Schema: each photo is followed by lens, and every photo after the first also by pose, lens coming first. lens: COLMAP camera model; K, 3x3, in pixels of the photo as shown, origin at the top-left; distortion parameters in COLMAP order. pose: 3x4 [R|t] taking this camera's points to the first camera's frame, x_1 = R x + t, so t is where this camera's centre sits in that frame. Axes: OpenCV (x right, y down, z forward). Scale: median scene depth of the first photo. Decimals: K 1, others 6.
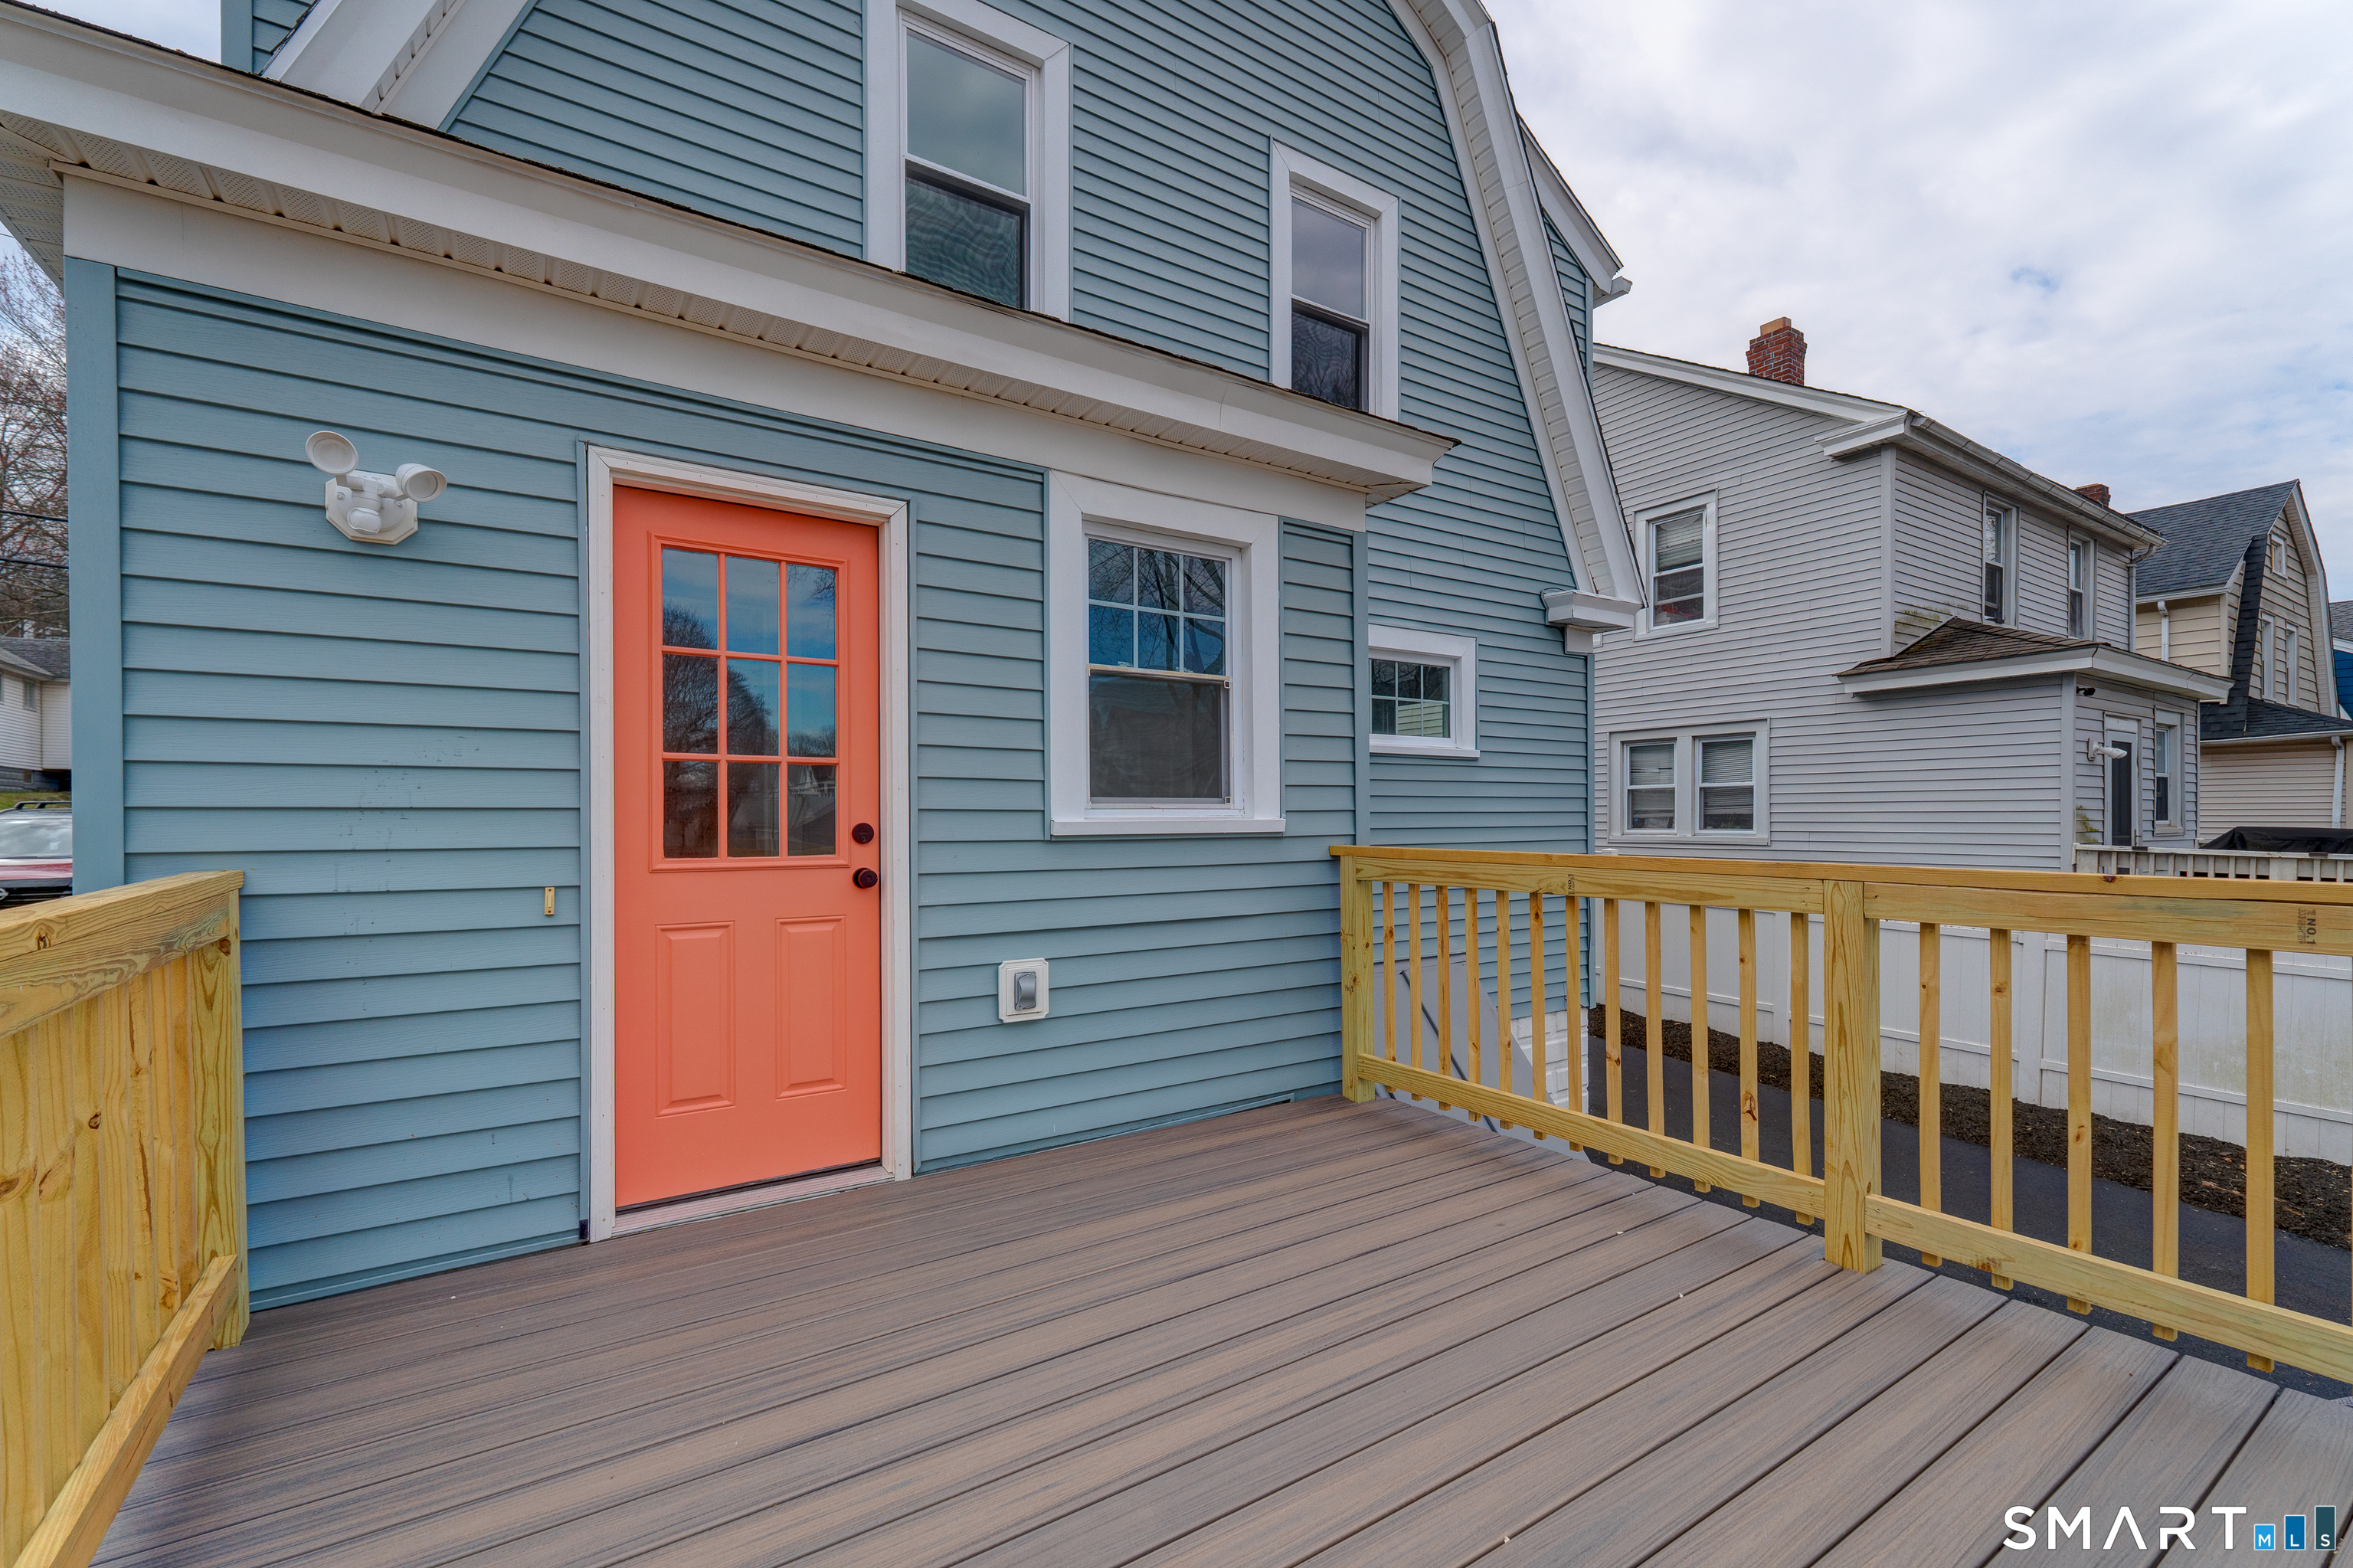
lens RADIAL K [[994.3, 0, 1191.5], [0, 994.3, 830.3], [0, 0, 1]] dist [0.003227, 0.000078]
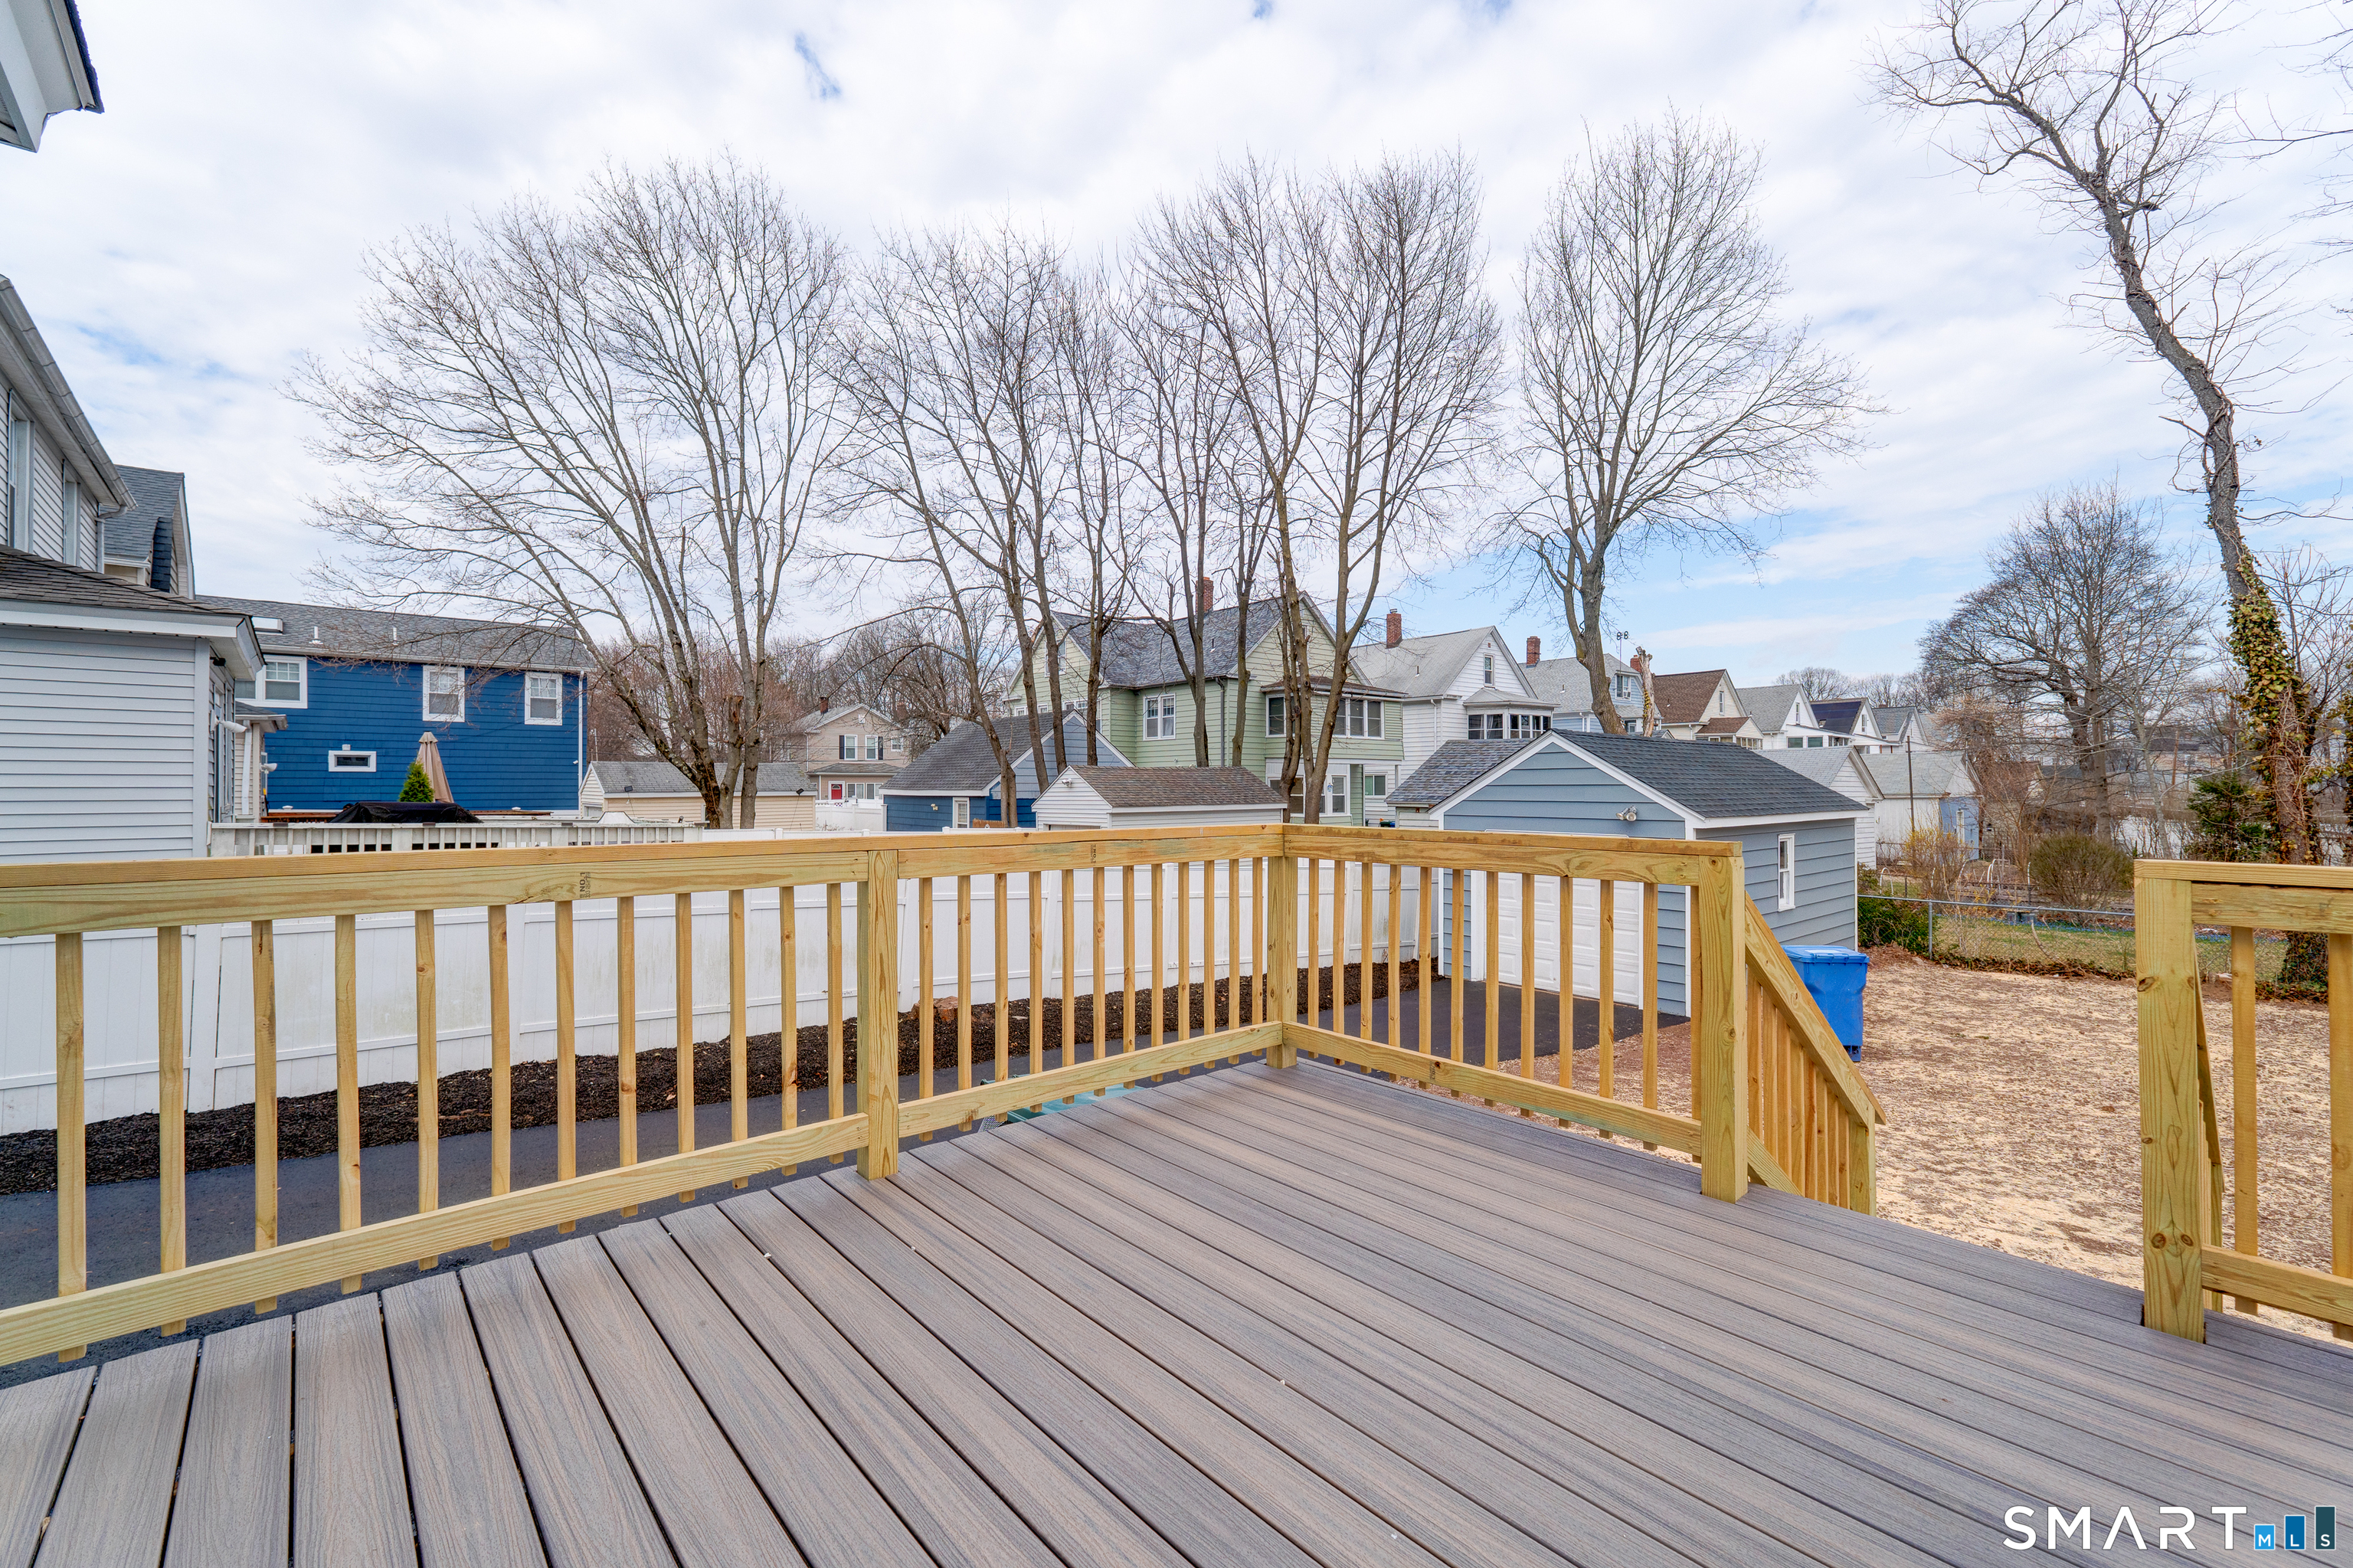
lens RADIAL K [[994.3, 0, 1177.4], [0, 994.3, 780.0], [0, 0, 1]] dist [0.003227, 0.000078]
pose [[-0.139697, 0.012344, 0.990117, -0.231217], [0.012907, 0.999860, -0.010644, -0.006370], [-0.990110, 0.011292, -0.139837, 0.329762]]
